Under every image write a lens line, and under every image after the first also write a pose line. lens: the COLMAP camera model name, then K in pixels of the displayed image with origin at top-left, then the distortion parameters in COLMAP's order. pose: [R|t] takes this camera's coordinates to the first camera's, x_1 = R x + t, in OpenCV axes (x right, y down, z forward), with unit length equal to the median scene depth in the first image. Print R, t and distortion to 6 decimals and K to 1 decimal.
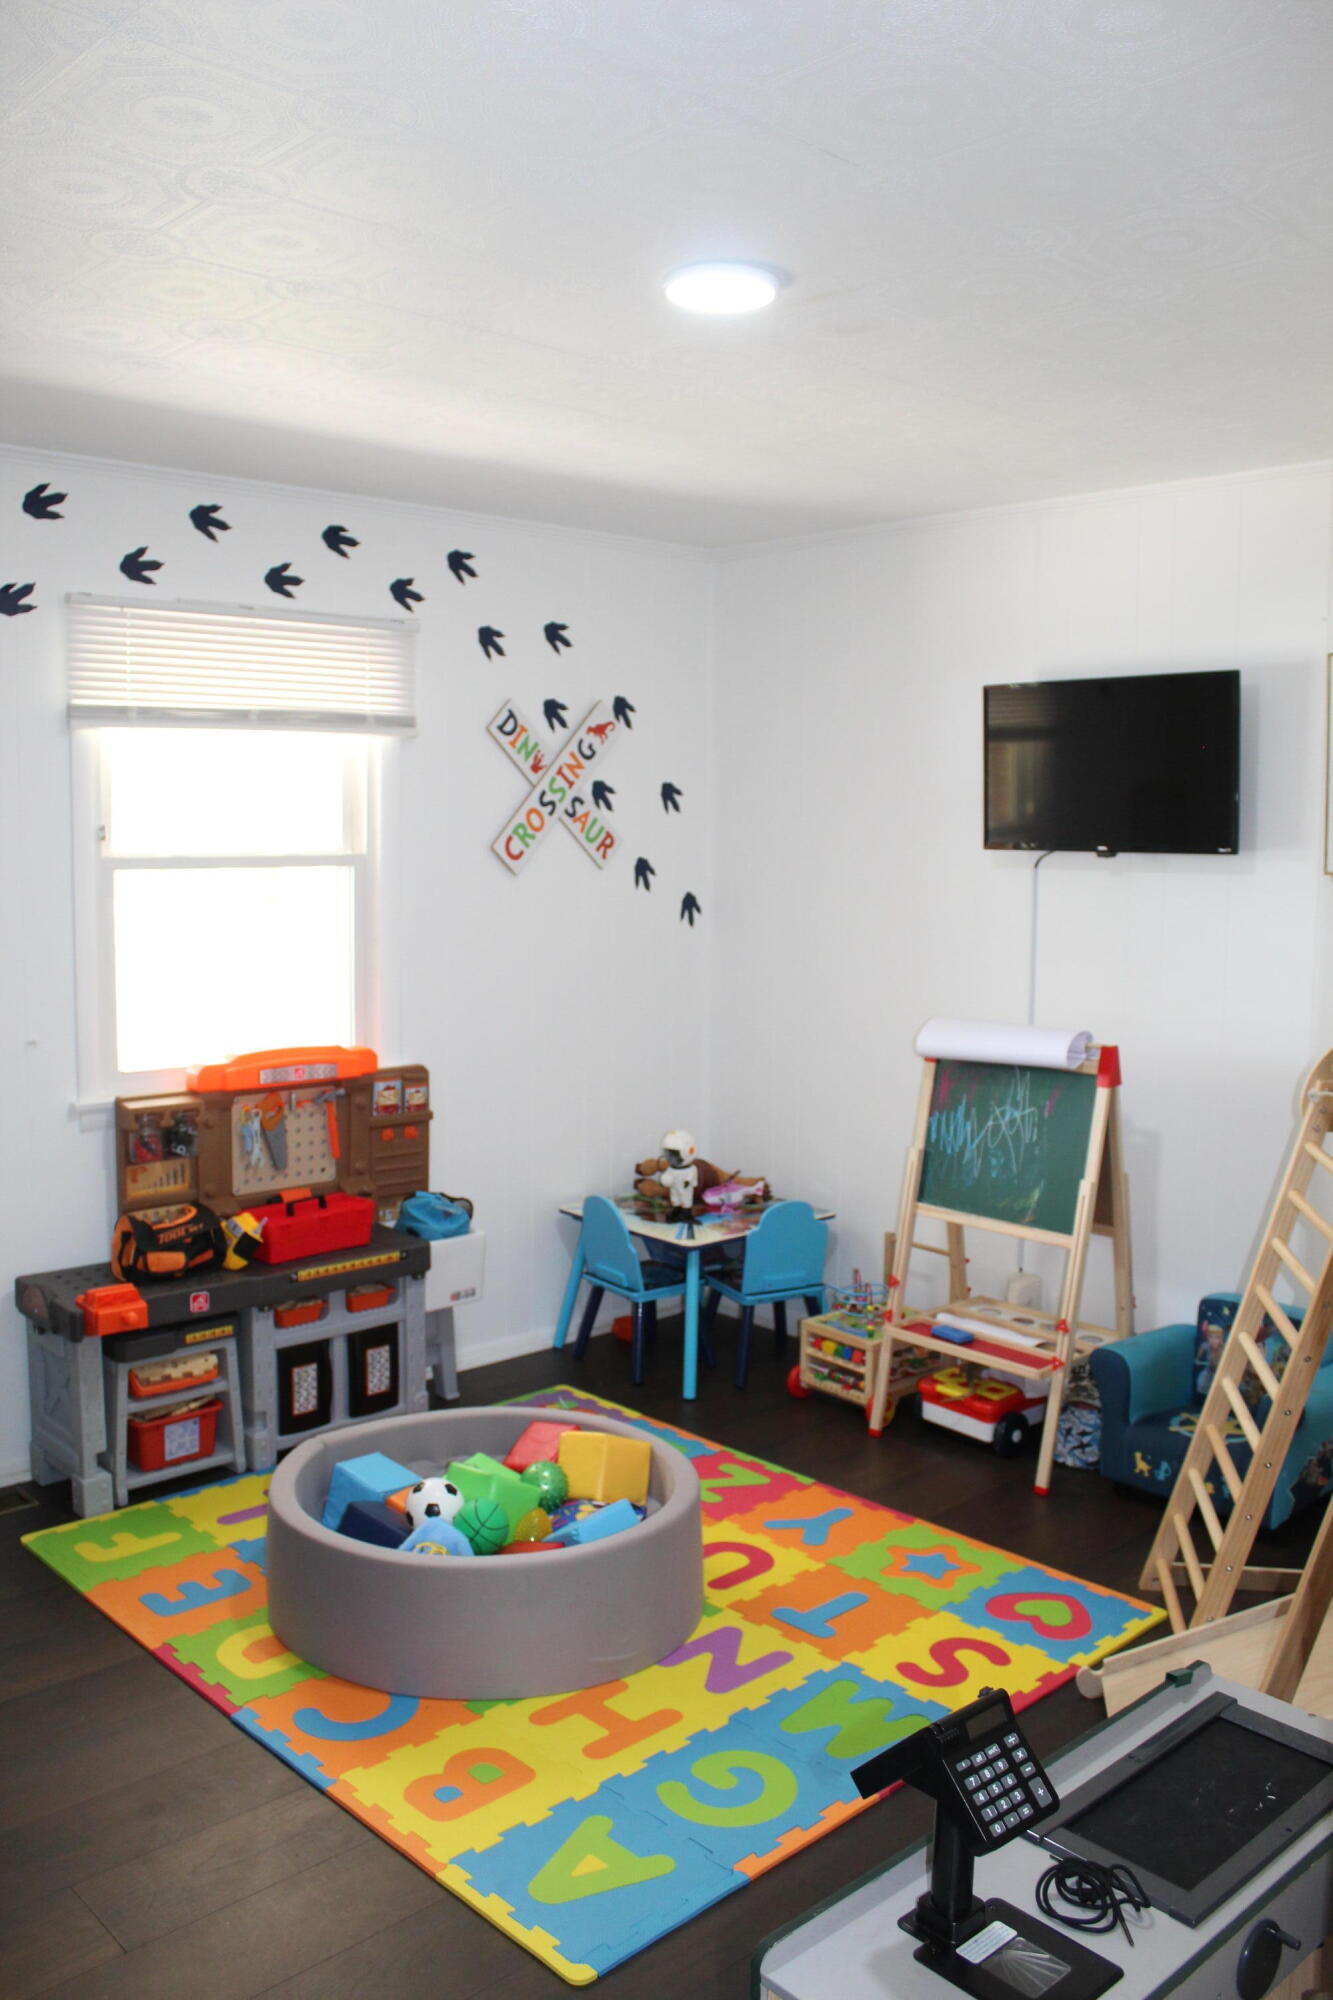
lens RADIAL K [[1696.1, 0, 666.5], [0, 1696.1, 1000.0], [0, 0, 1]] dist [-0.152960, 0.155463]
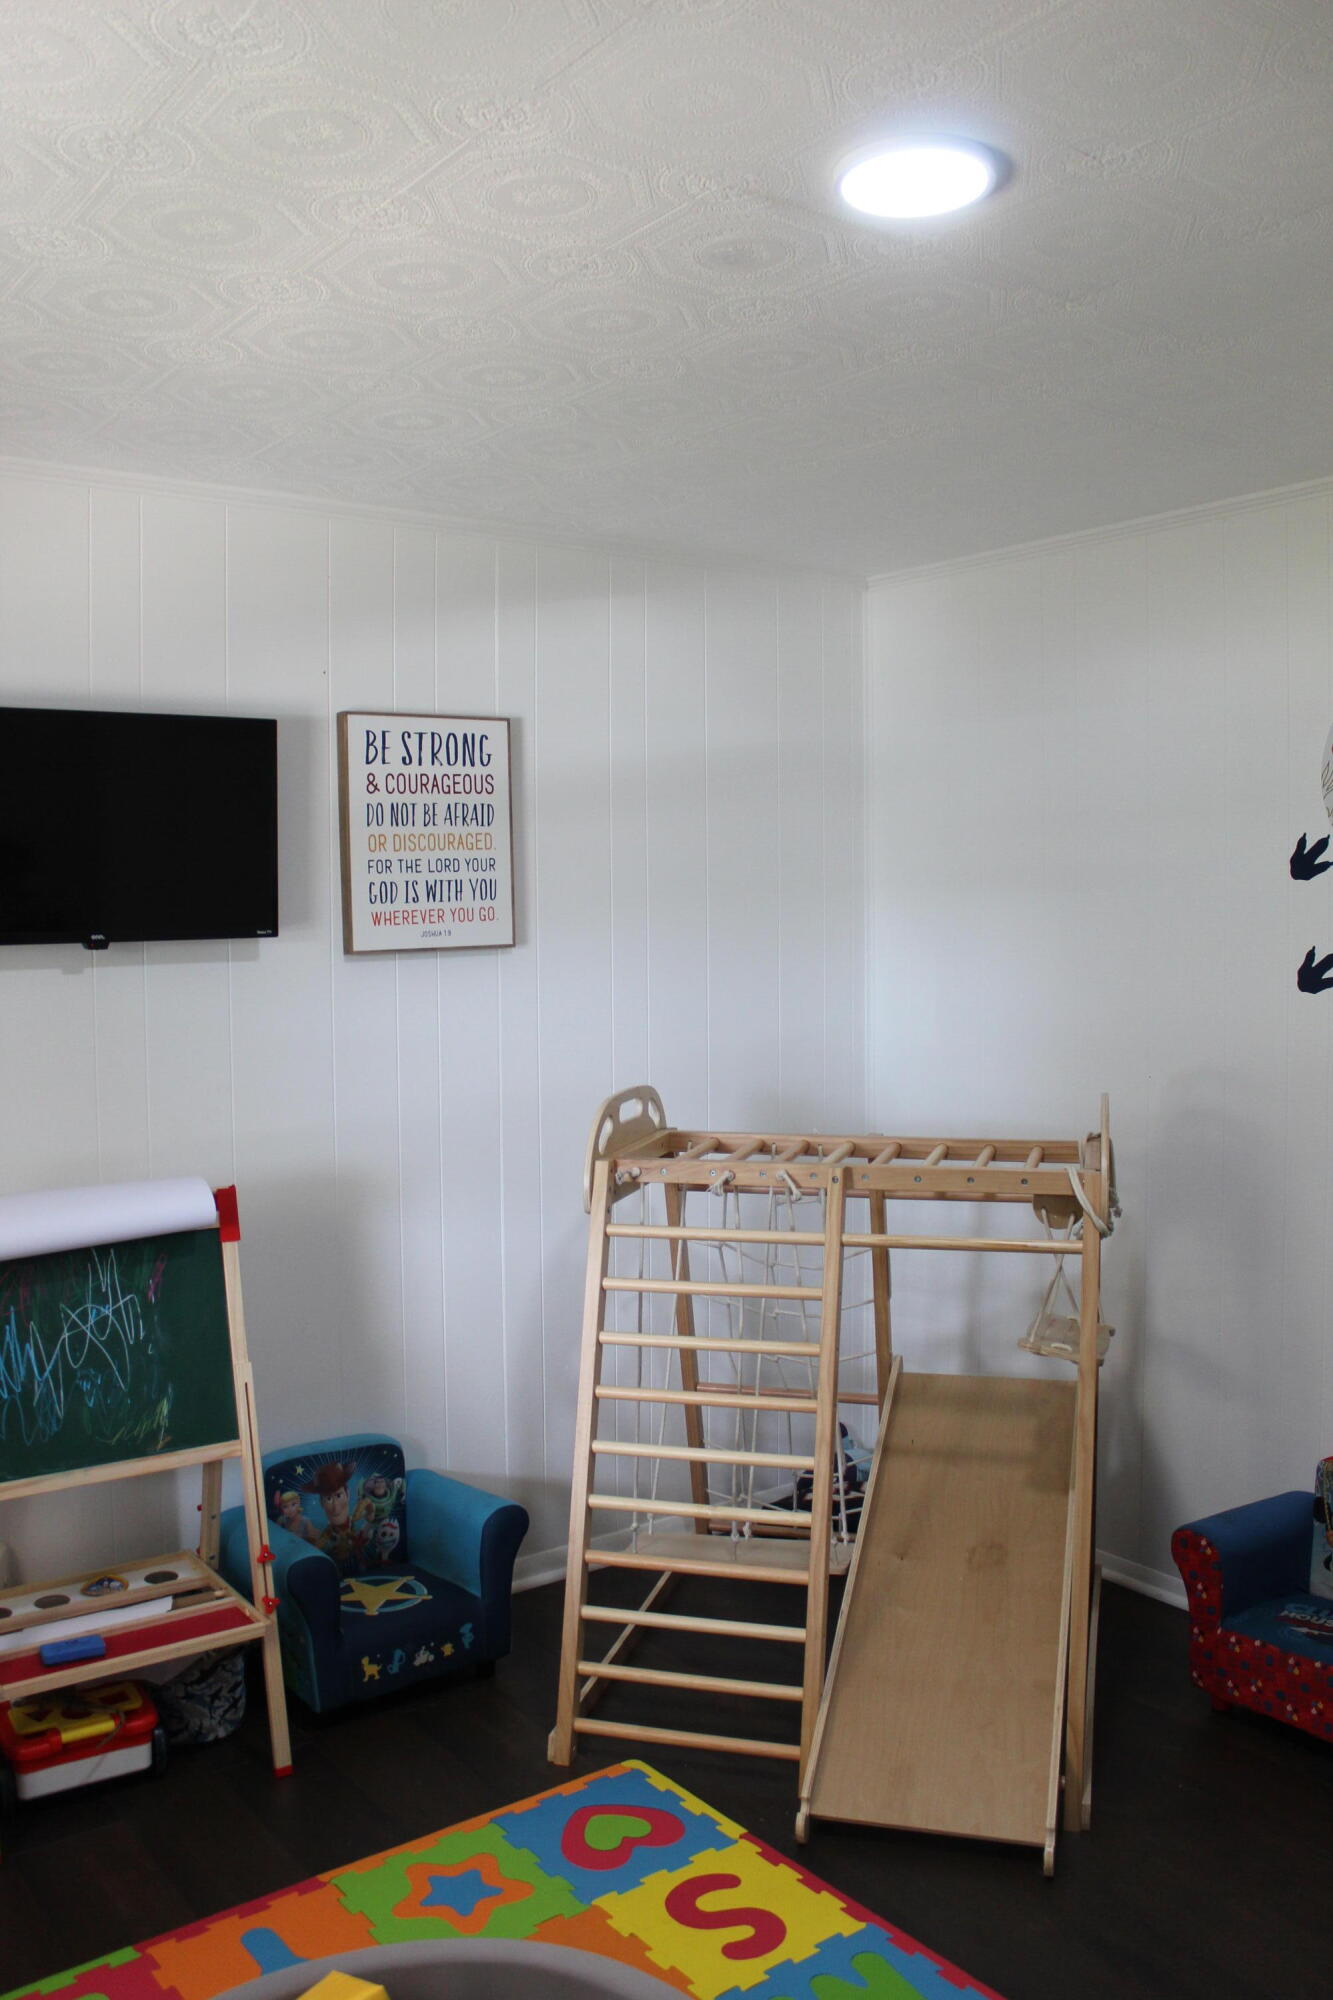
lens RADIAL K [[1696.1, 0, 666.5], [0, 1696.1, 1000.0], [0, 0, 1]] dist [-0.152960, 0.155463]
pose [[0.124556, -0.070617, 0.989696, -0.456888], [0.119529, 0.991268, 0.055686, -0.074694], [-0.984987, 0.111361, 0.131909, 0.659345]]
